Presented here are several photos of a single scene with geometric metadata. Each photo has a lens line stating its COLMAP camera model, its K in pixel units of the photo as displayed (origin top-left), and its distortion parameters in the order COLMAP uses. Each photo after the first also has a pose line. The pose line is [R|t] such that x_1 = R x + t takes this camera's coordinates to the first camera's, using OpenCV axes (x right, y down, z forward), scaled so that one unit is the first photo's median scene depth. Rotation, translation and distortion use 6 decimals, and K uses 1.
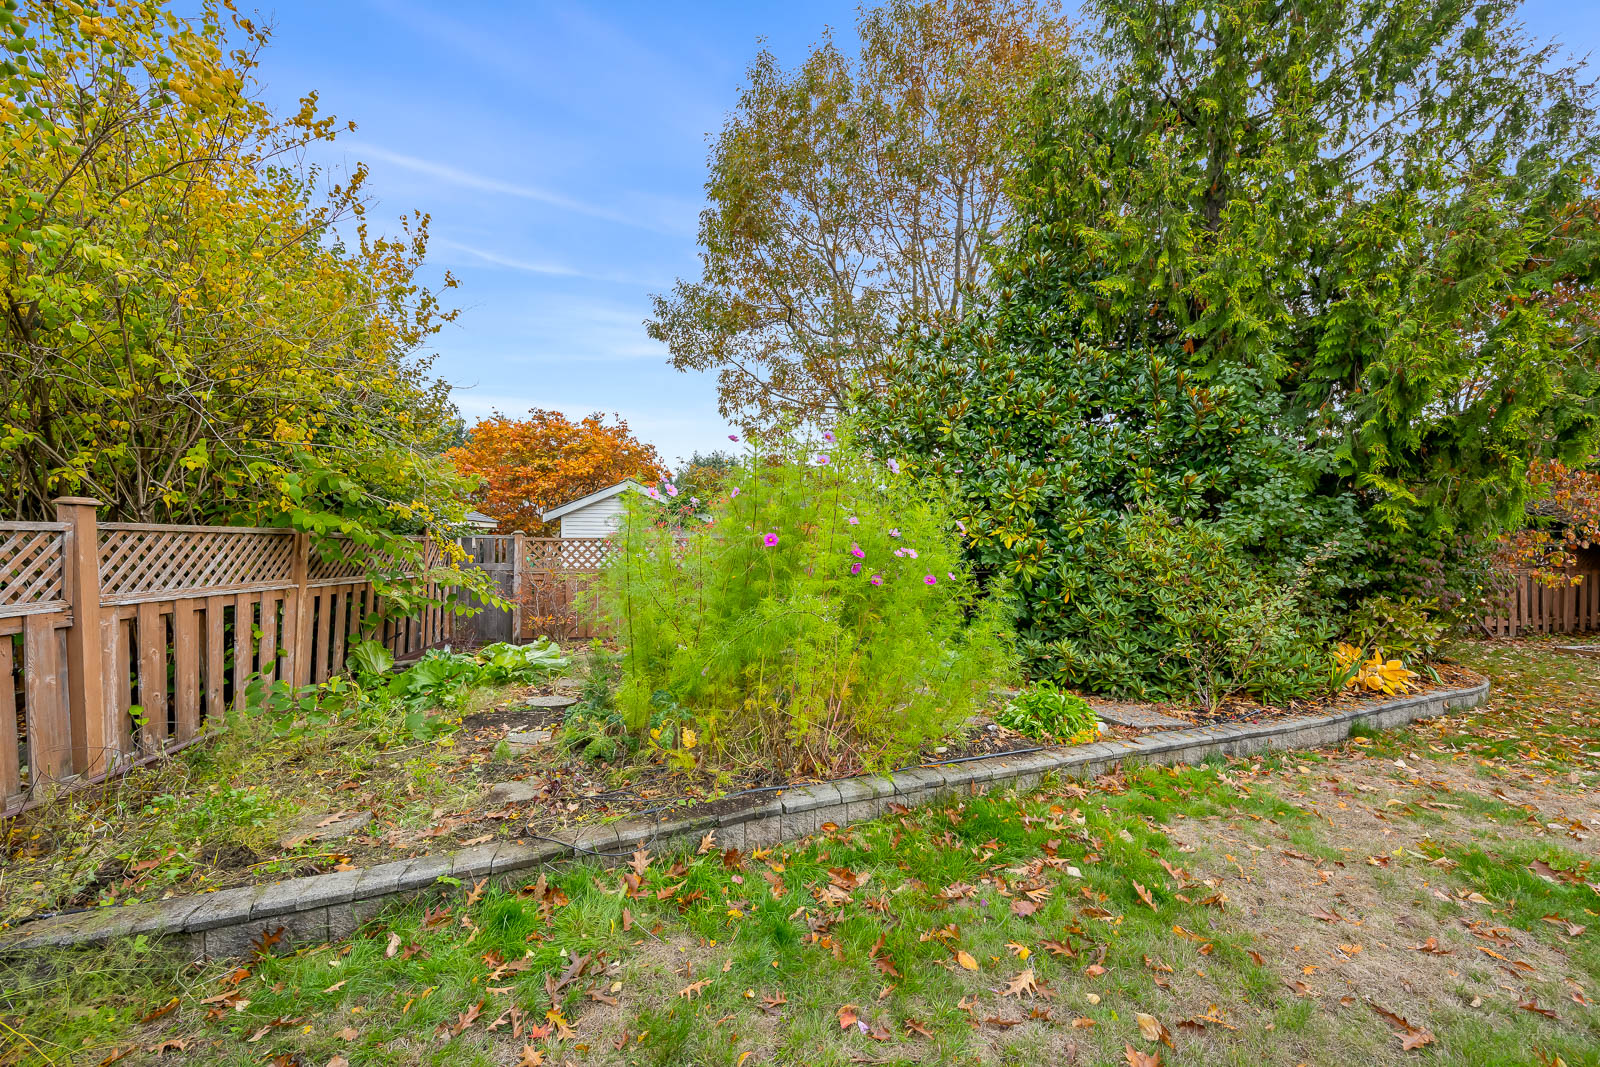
lens RADIAL K [[638.2, 0, 801.4], [0, 638.2, 537.7], [0, 0, 1]] dist [-0.000563, -0.000891]
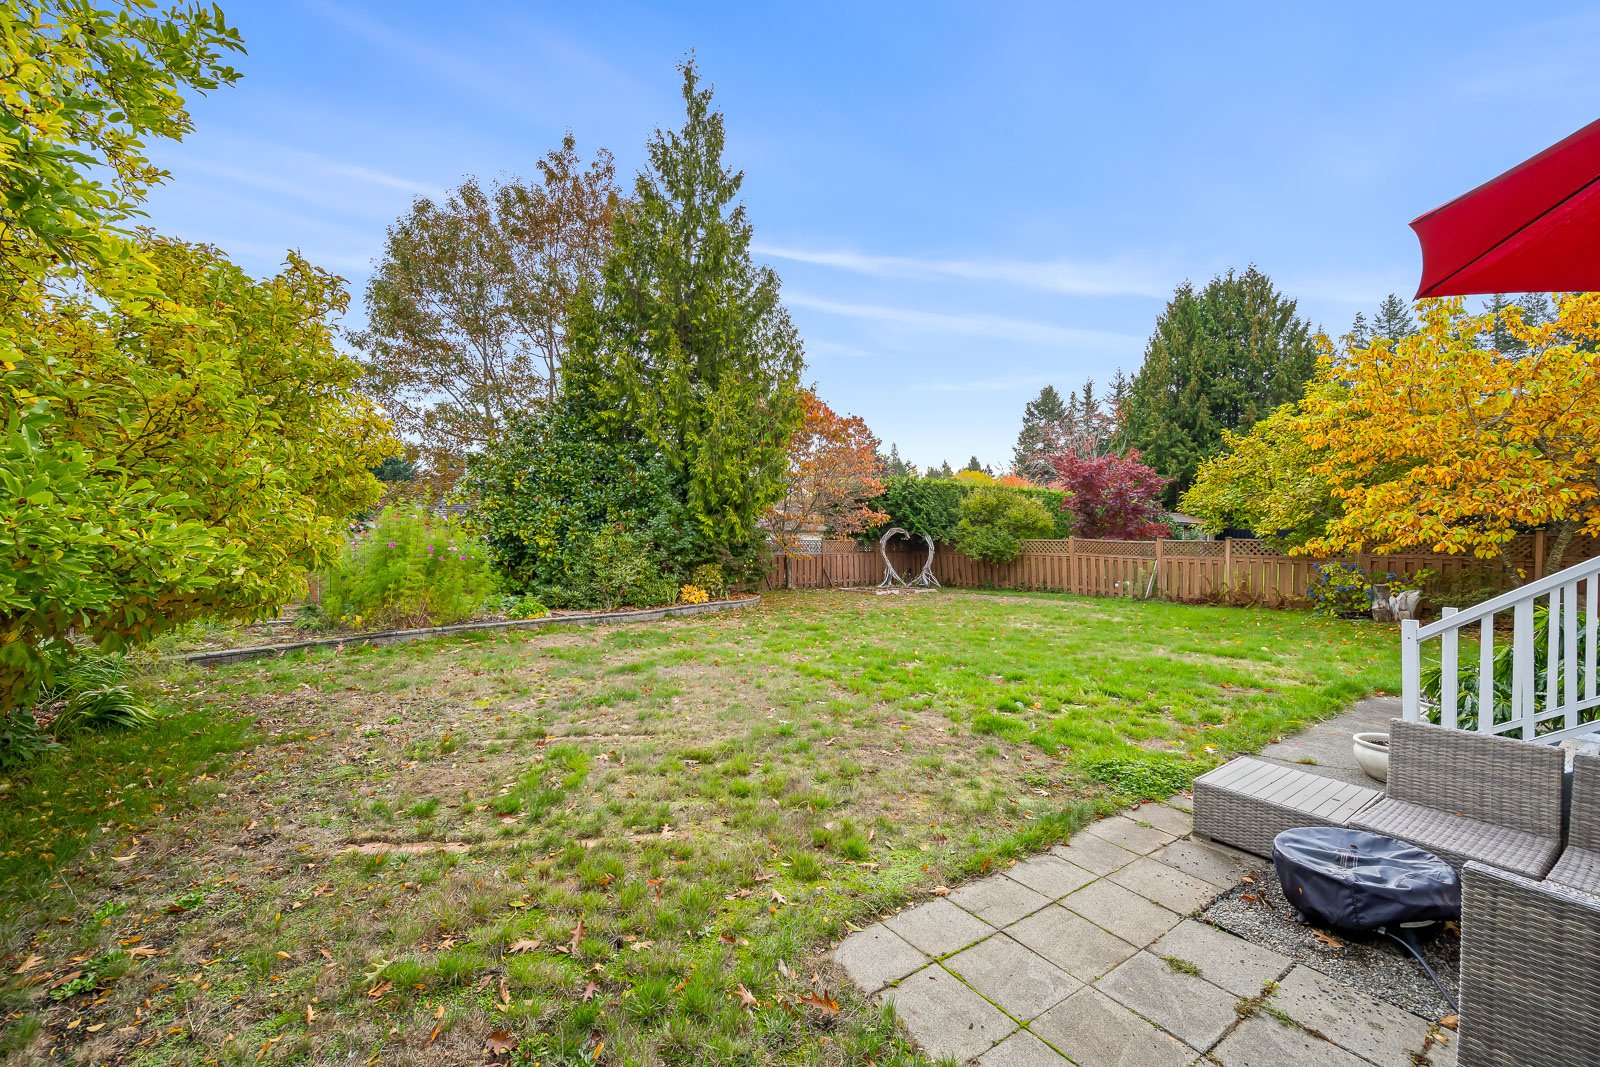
lens RADIAL K [[638.2, 0, 794.7], [0, 638.2, 534.7], [0, 0, 1]] dist [-0.000563, -0.000891]
pose [[0.906700, -0.000153, 0.421777, 0.205101], [0.000726, 0.999999, -0.001198, -0.016068], [-0.421776, 0.001392, 0.906699, -1.271646]]
